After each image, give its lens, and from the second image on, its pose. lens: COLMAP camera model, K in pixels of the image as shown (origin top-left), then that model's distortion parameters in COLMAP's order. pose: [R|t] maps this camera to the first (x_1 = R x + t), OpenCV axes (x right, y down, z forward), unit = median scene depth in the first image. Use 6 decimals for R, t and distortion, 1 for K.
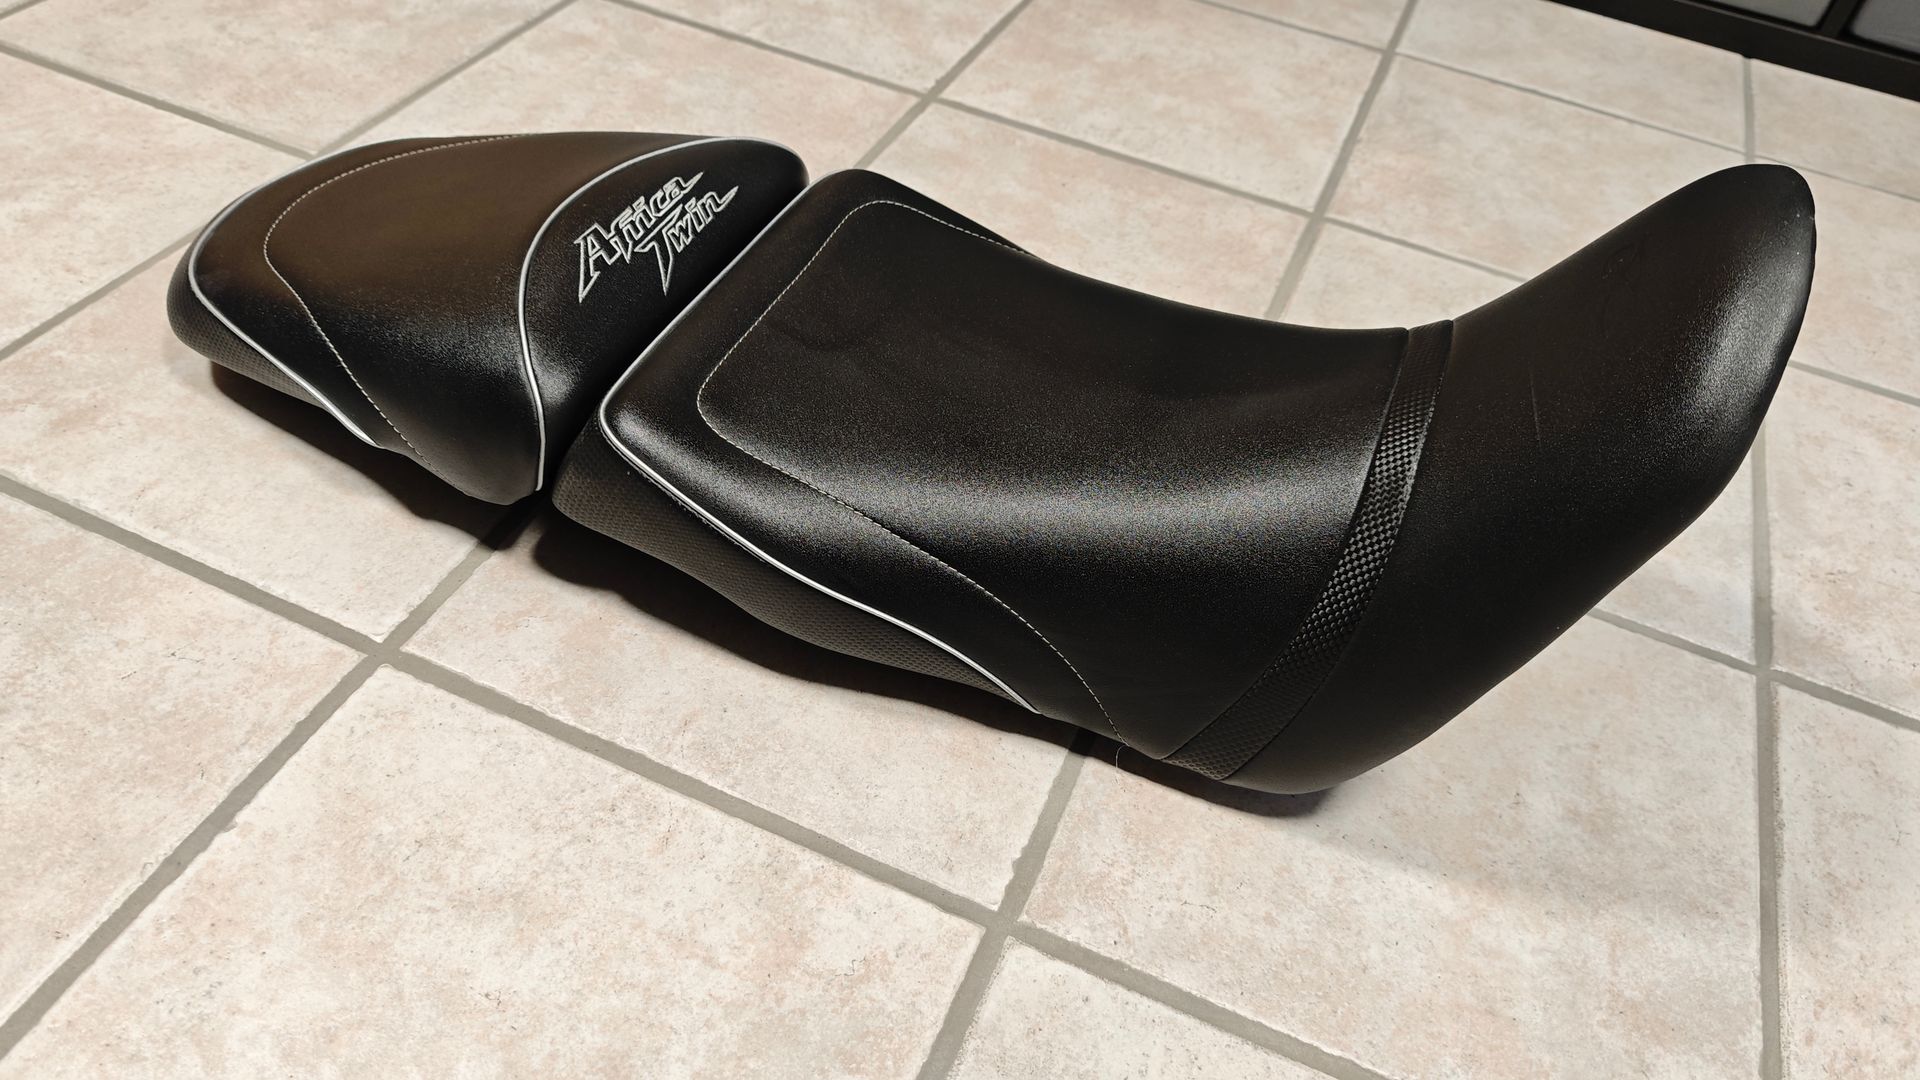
lens RADIAL K [[1288.9, 0, 960.0], [0, 1288.9, 540.0], [0, 0, 1]] dist [-0.018739, 0.001057]
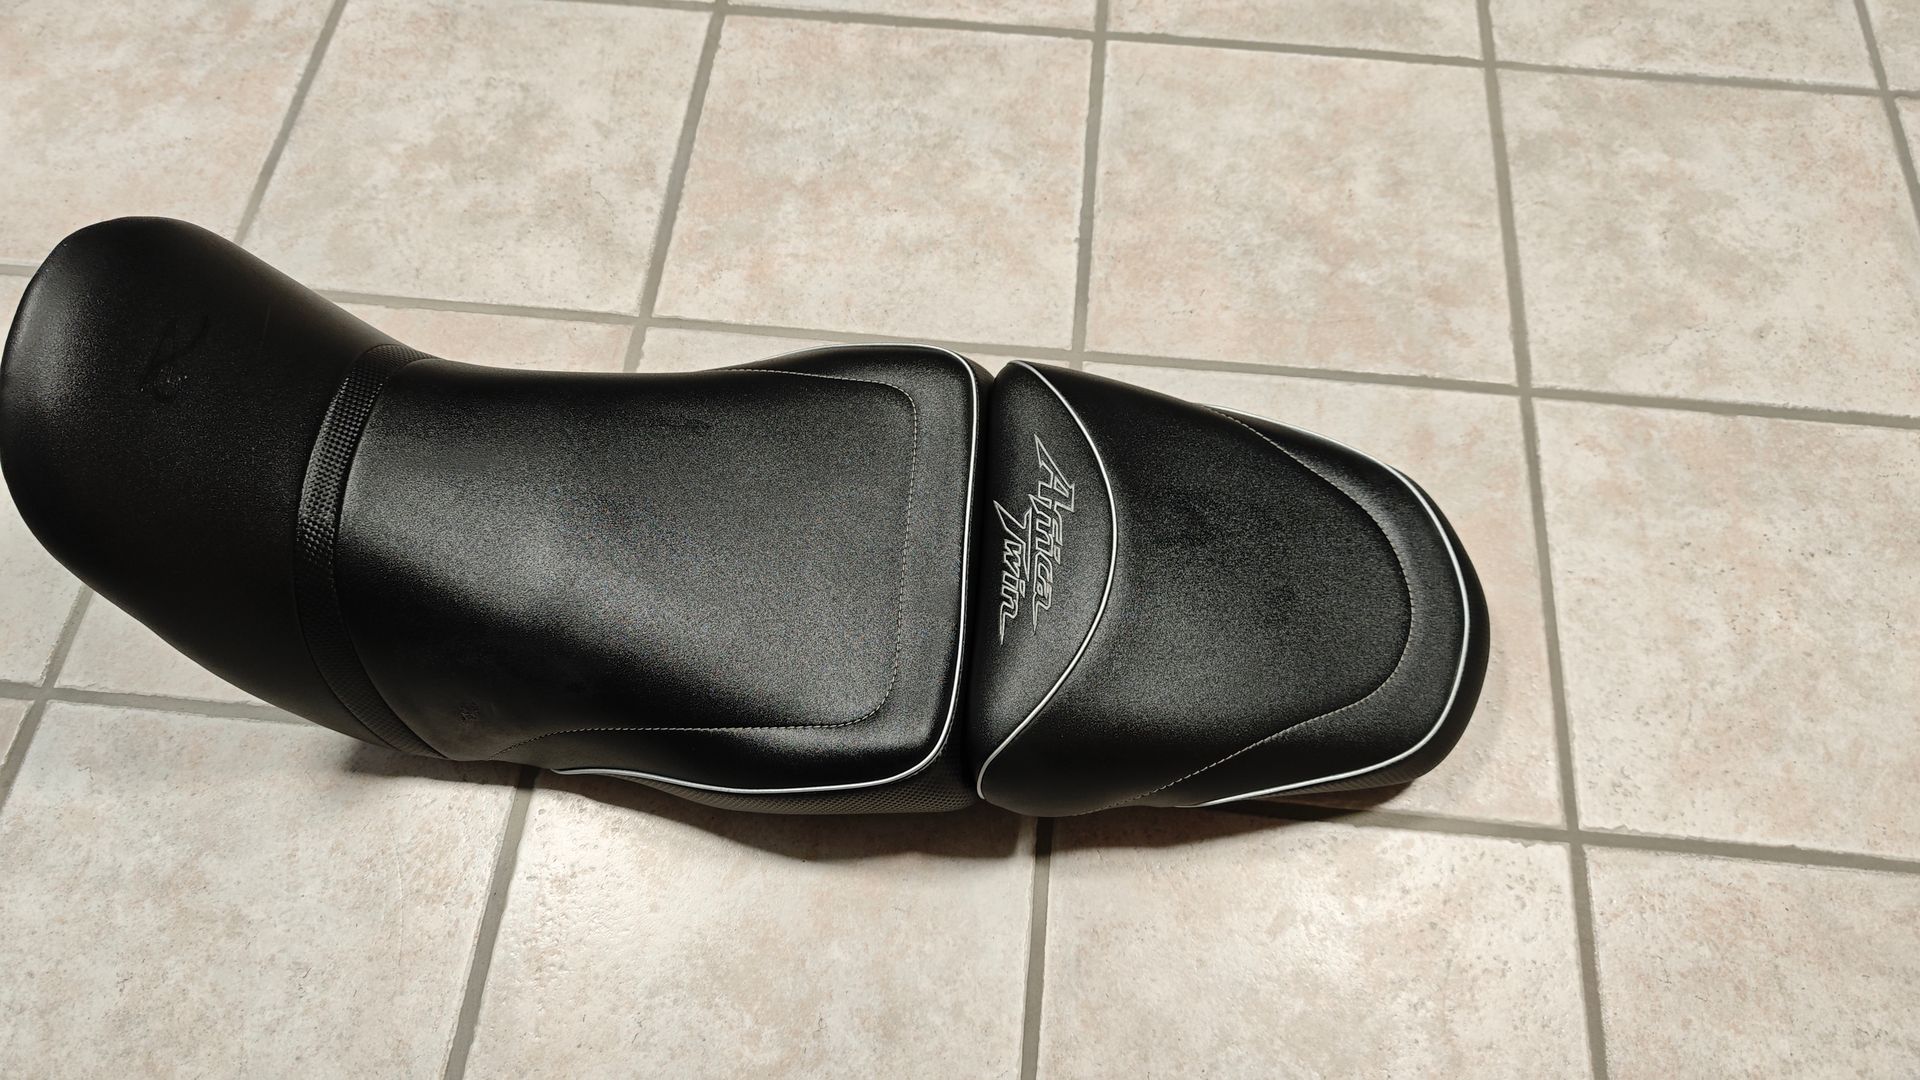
lens RADIAL K [[1382.5, 0, 960.0], [0, 1382.5, 540.0], [0, 0, 1]] dist [-0.008002, -0.005233]
pose [[-0.948795, 0.214228, -0.232153, 0.101145], [-0.289395, -0.294830, 0.910673, -1.315719], [0.126646, 0.931226, 0.341730, 0.577759]]
